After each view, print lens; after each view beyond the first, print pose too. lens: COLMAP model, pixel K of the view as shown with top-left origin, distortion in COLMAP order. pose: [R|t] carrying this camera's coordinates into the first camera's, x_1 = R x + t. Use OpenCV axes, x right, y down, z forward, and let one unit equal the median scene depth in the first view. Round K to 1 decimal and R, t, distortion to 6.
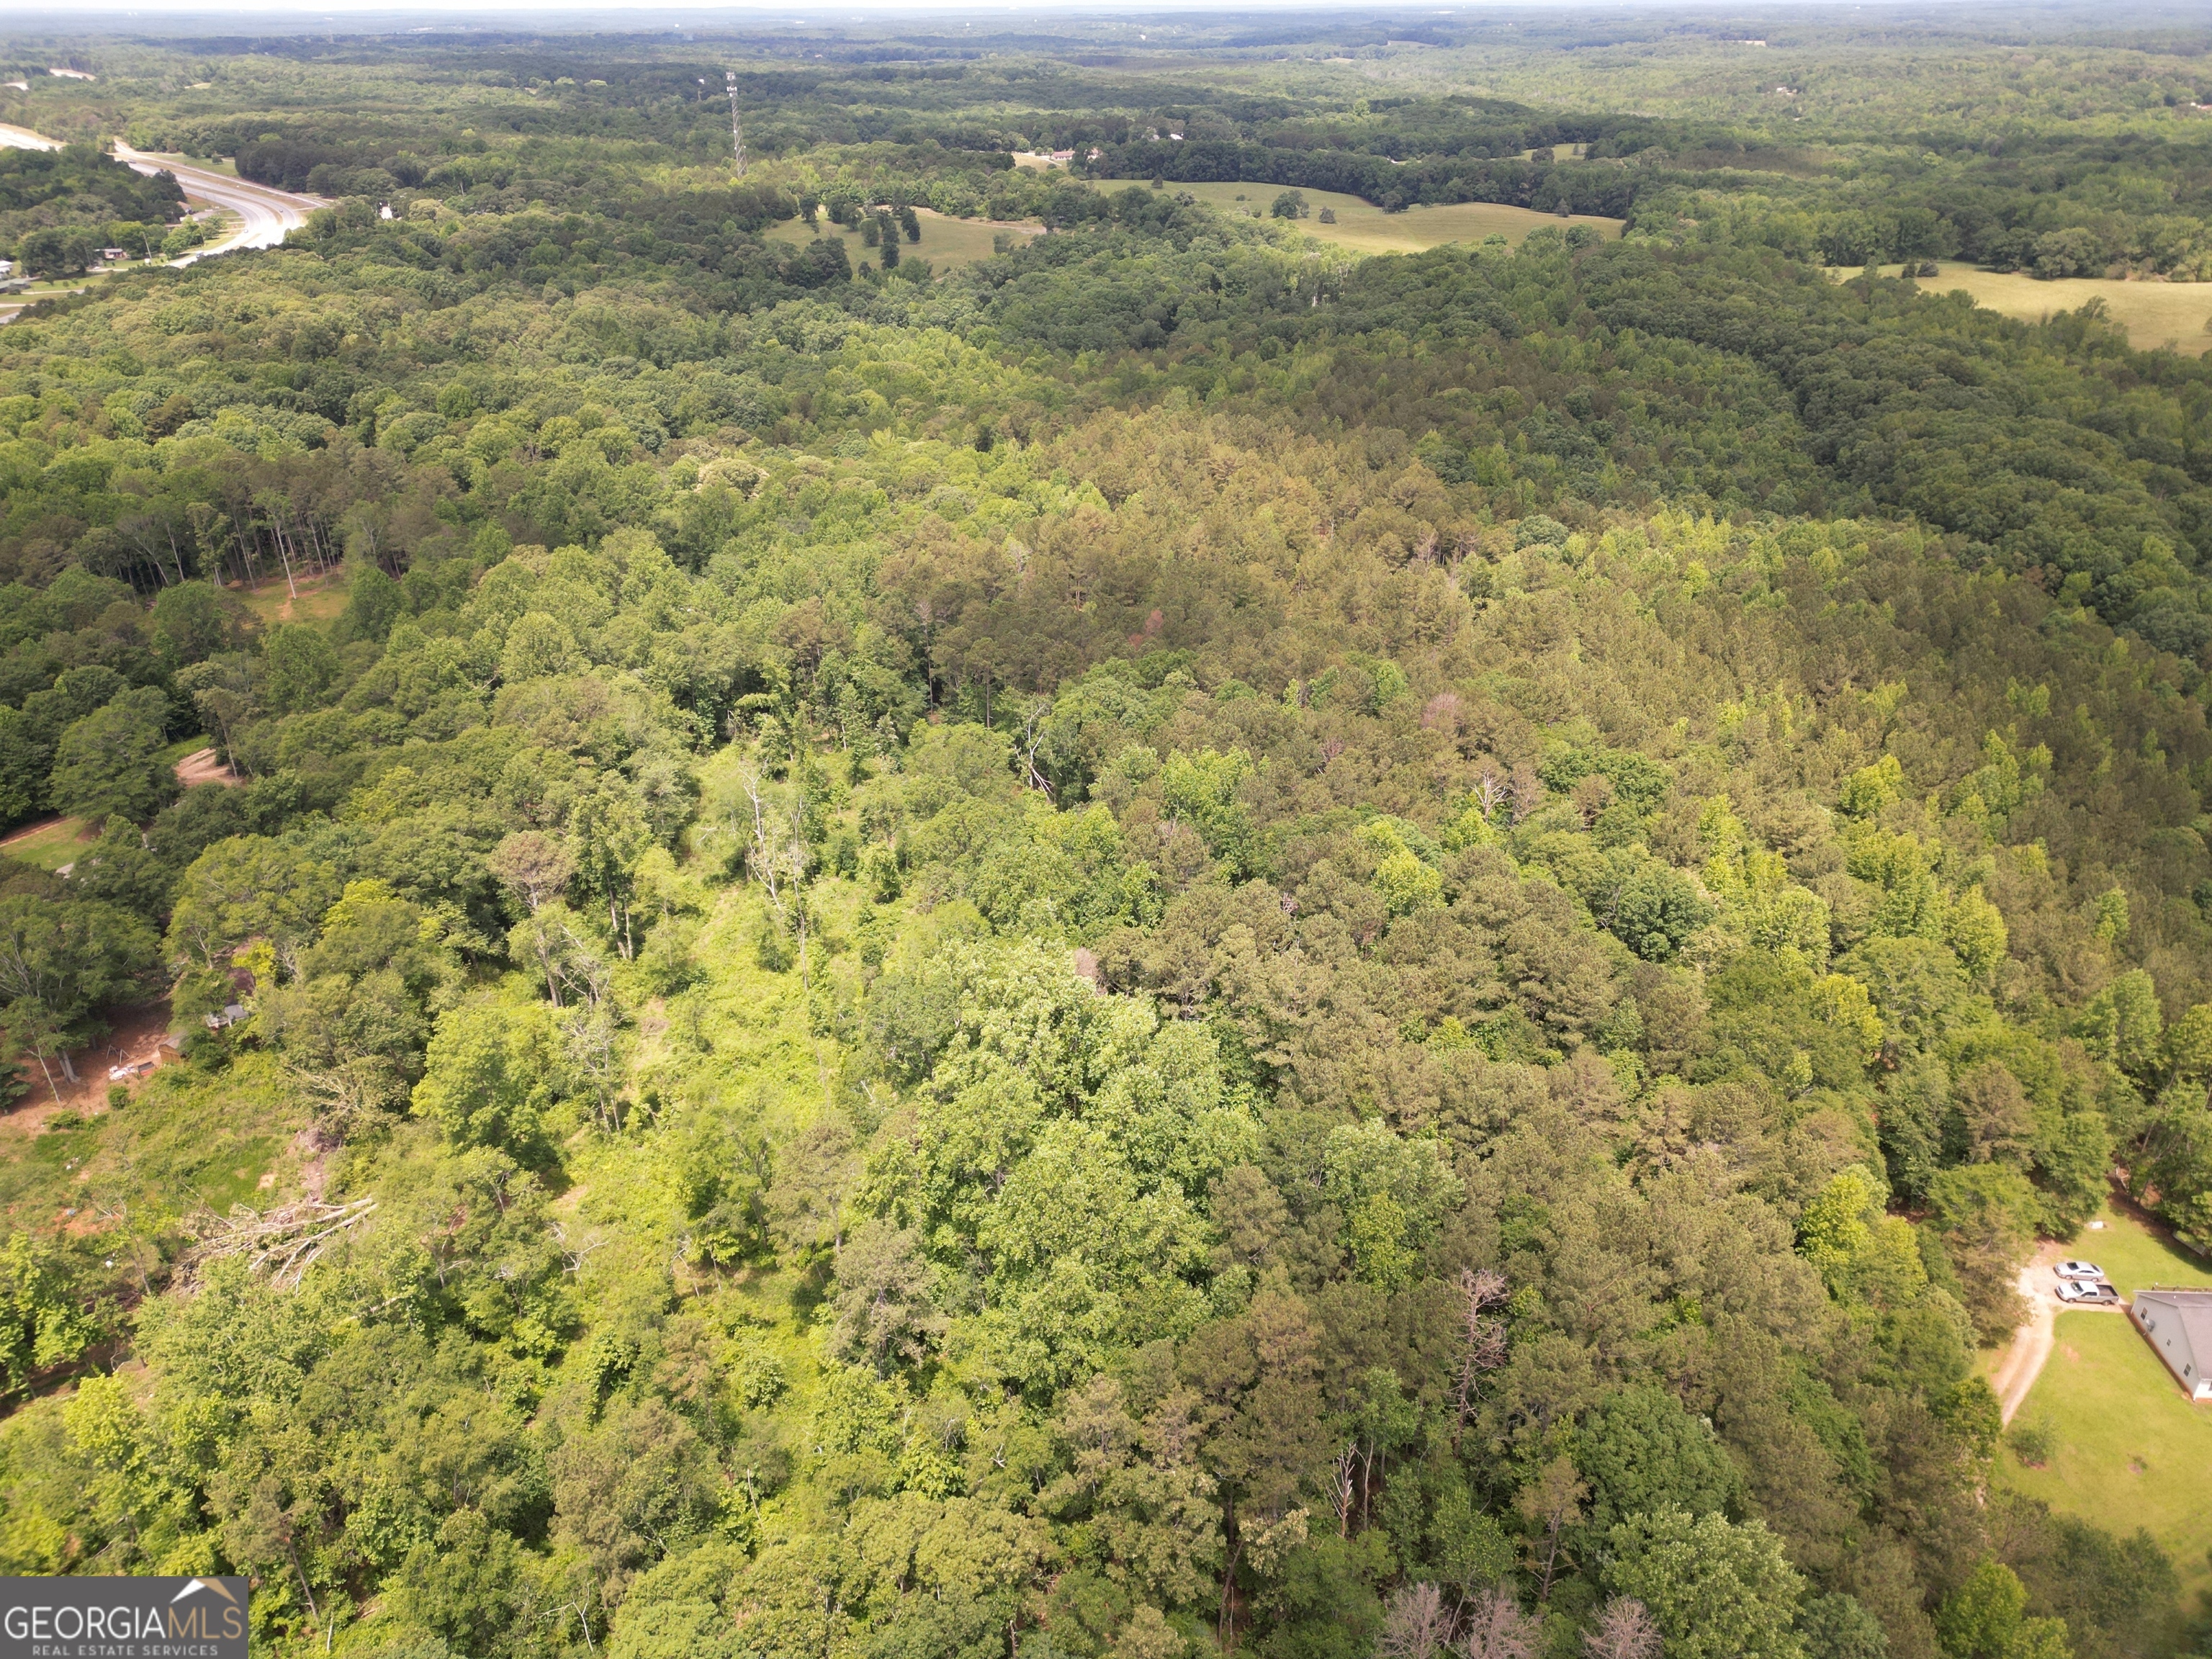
lens RADIAL K [[1544.8, 0, 1106.0], [0, 1544.8, 829.5], [0, 0, 1]] dist [0.079412, -0.077659]
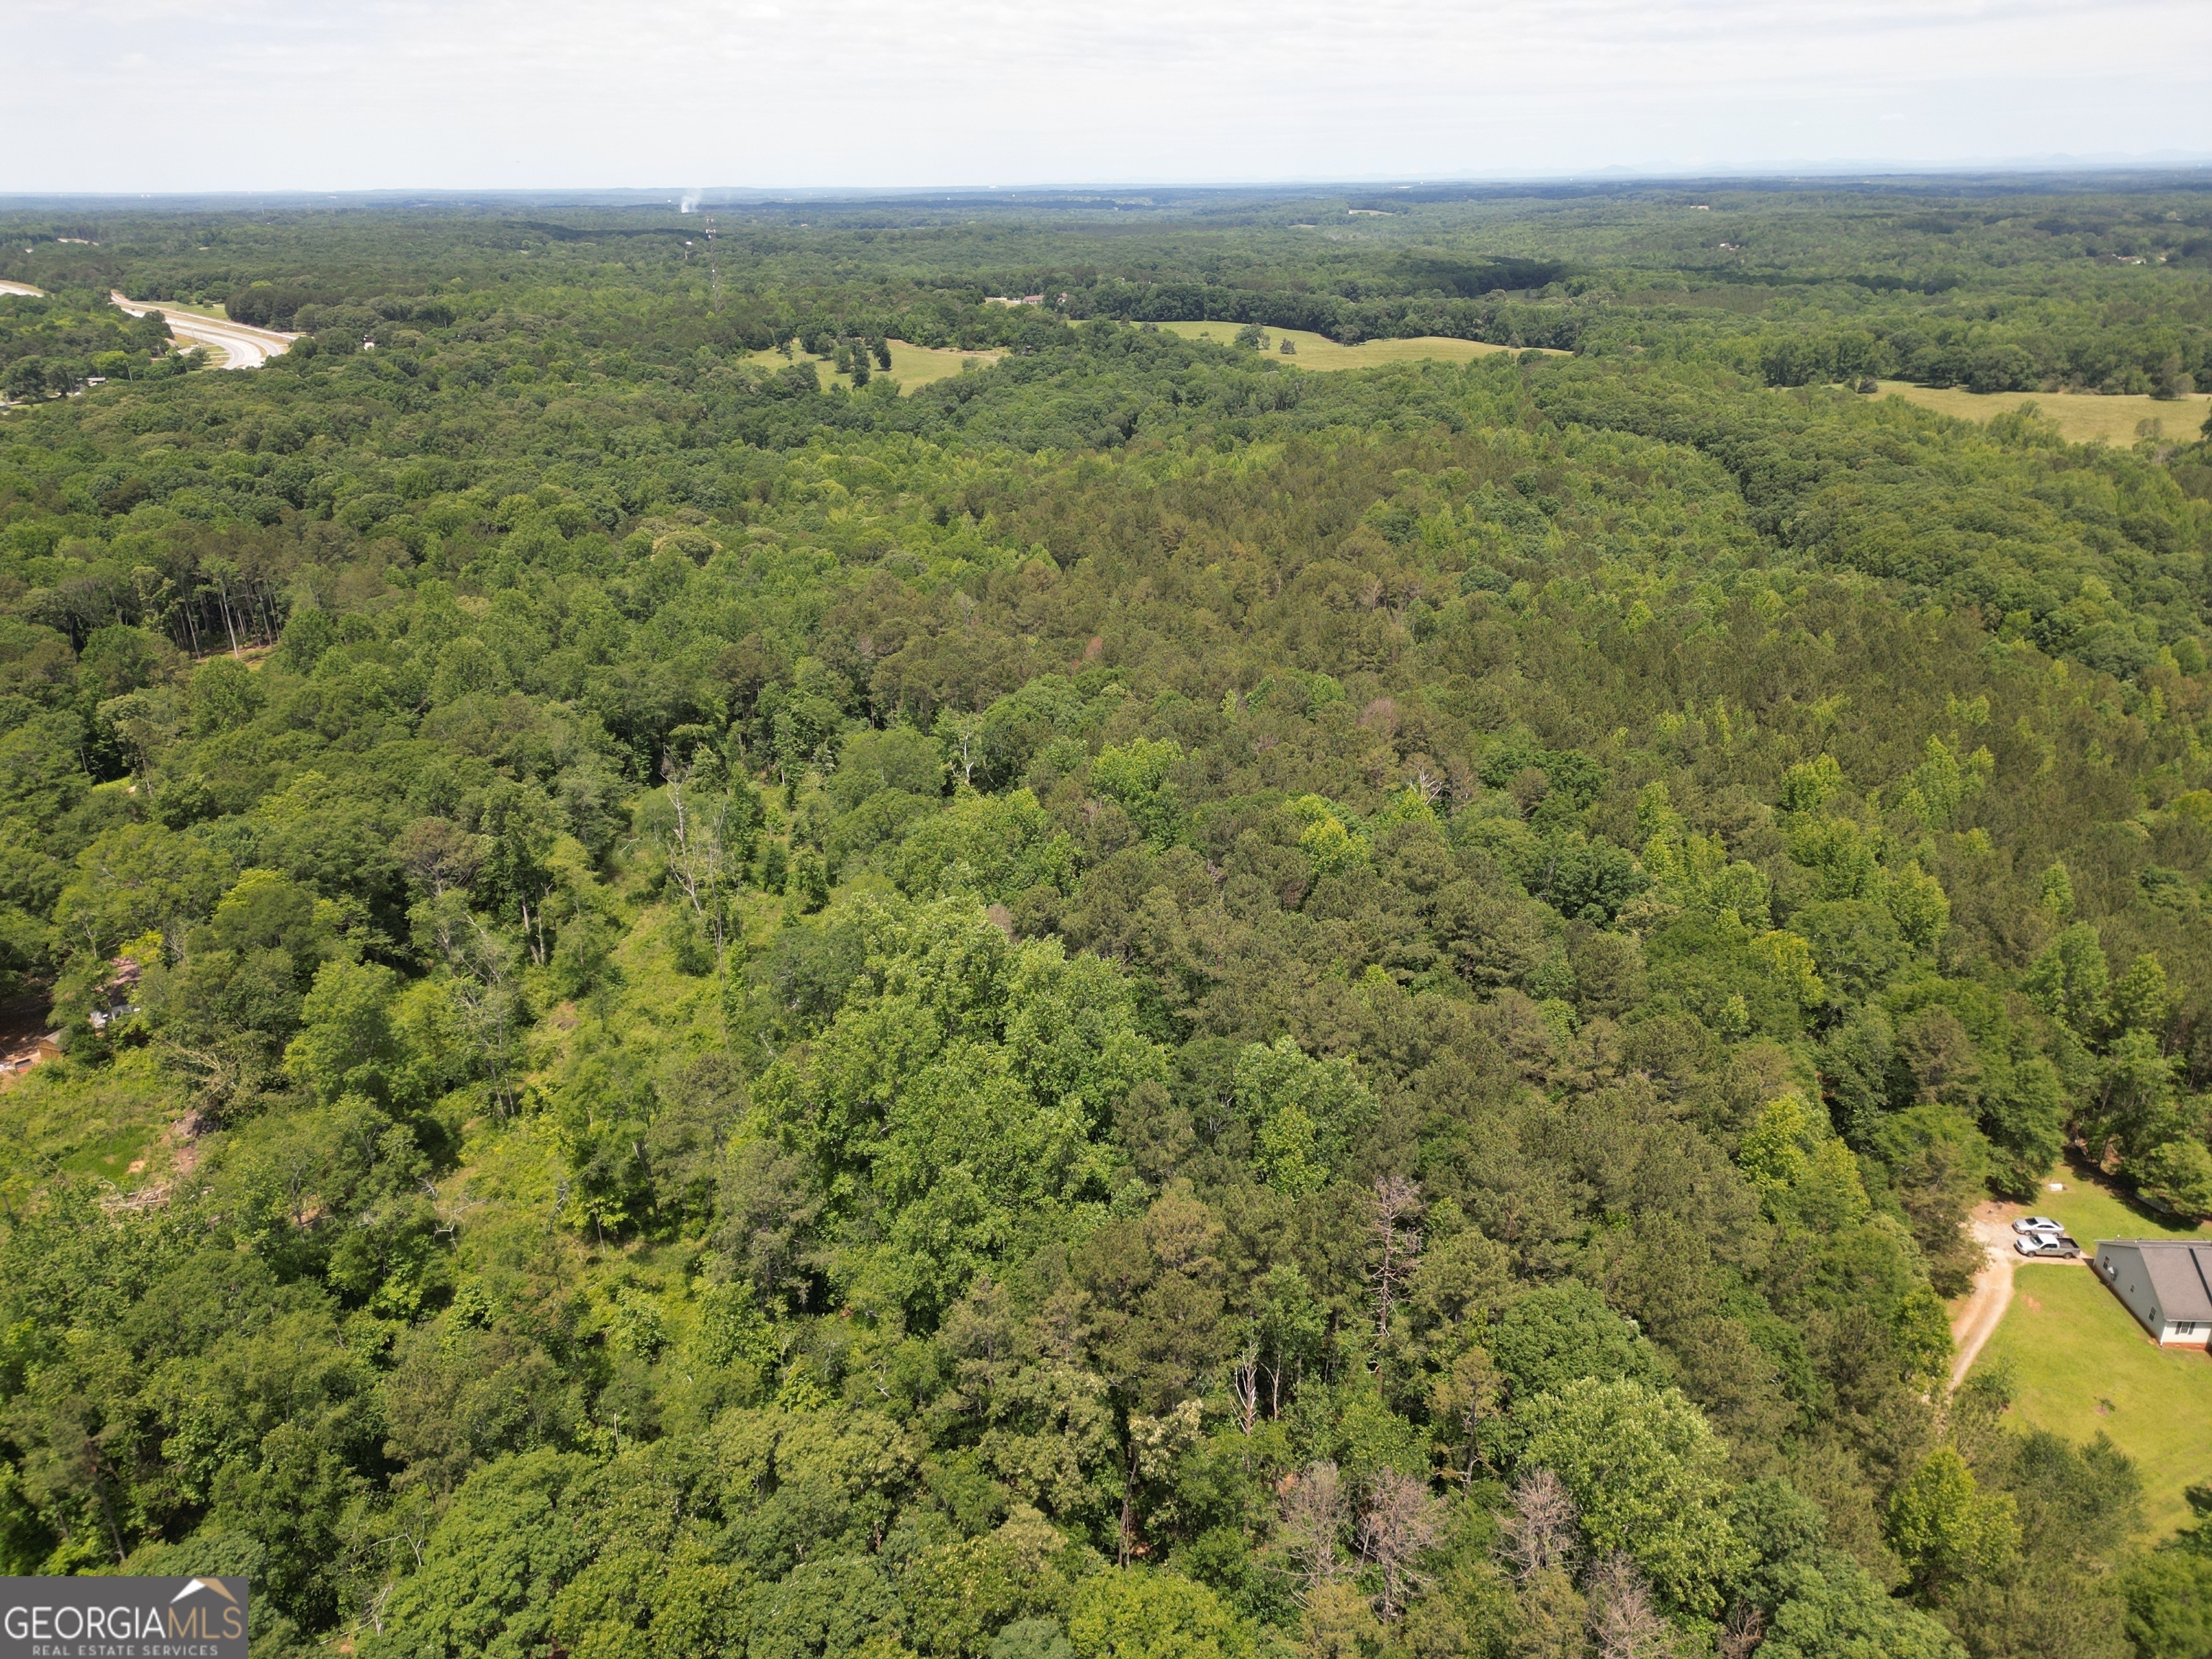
lens RADIAL K [[1544.8, 0, 1106.0], [0, 1544.8, 829.5], [0, 0, 1]] dist [0.079412, -0.077659]
pose [[0.999891, -0.009609, 0.011219, 0.029876], [0.010603, 0.995684, -0.092204, 0.083209], [-0.010284, 0.092313, 0.995677, 0.022305]]
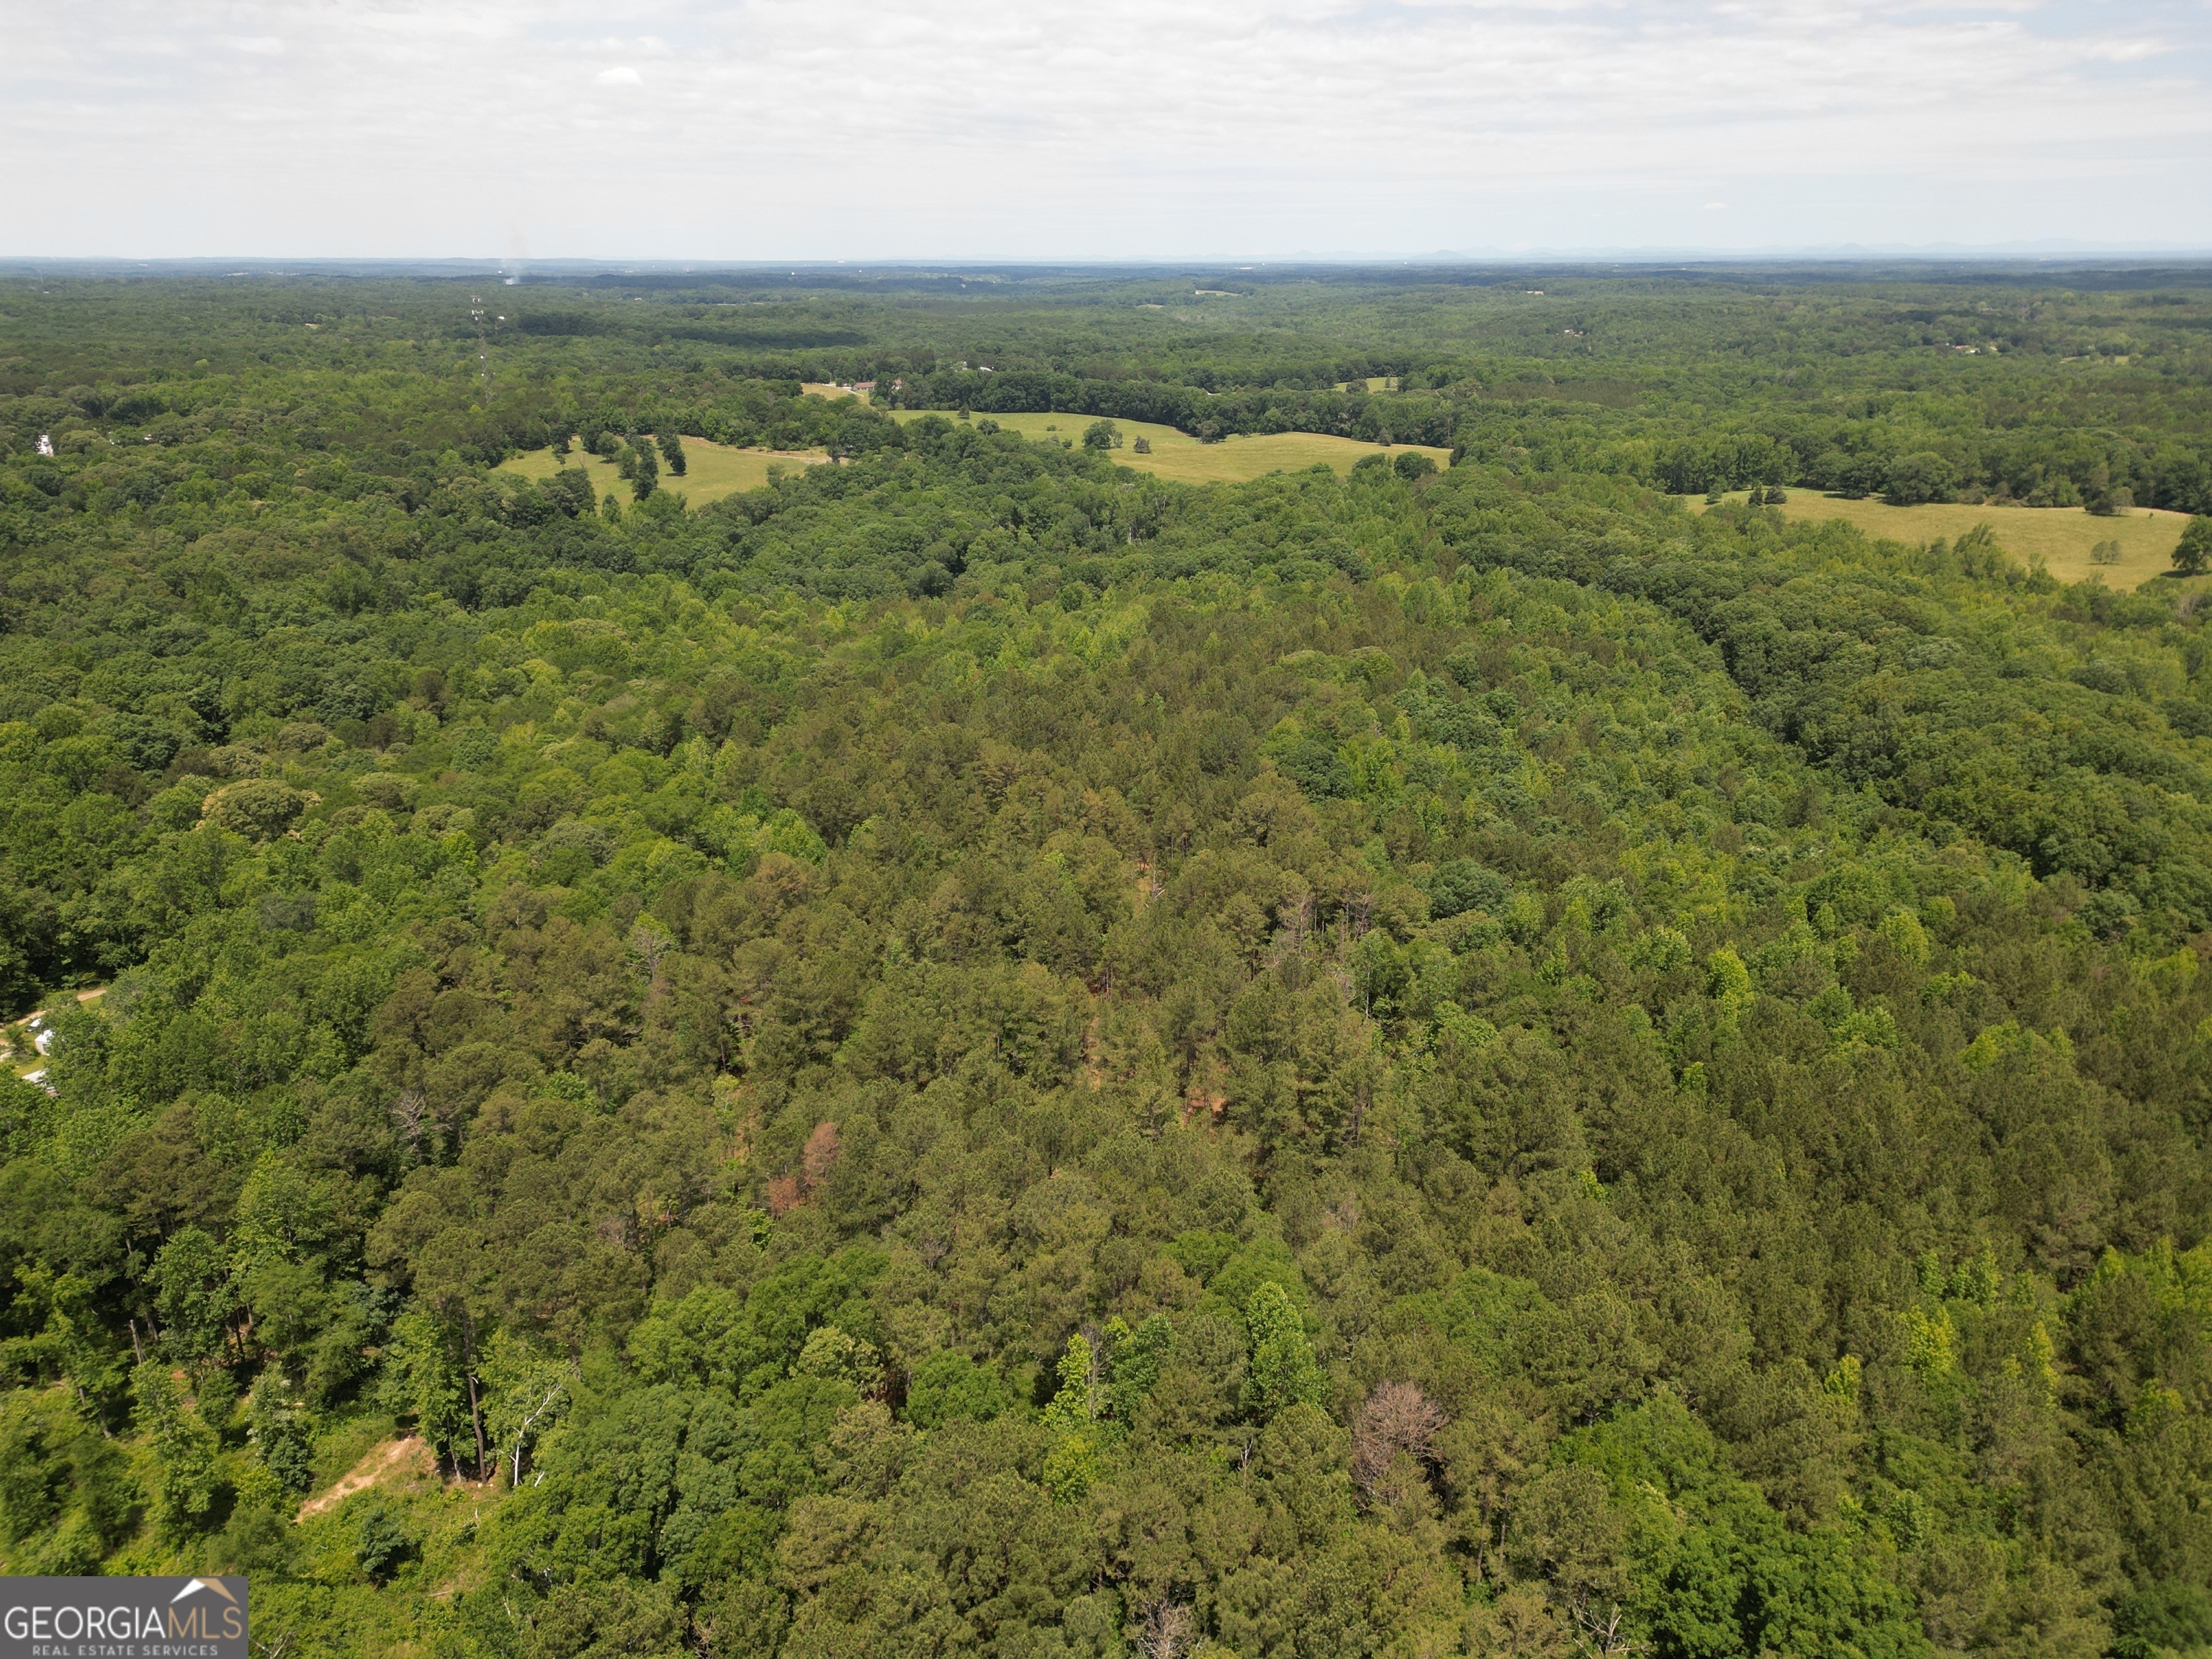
lens RADIAL K [[1542.6, 0, 1106.0], [0, 1542.6, 829.5], [0, 0, 1]] dist [0.087843, -0.088008]
pose [[0.994513, -0.030609, 0.100034, 0.087982], [0.043735, 0.990313, -0.131782, -0.189029], [-0.095031, 0.135434, 0.986218, 0.510668]]
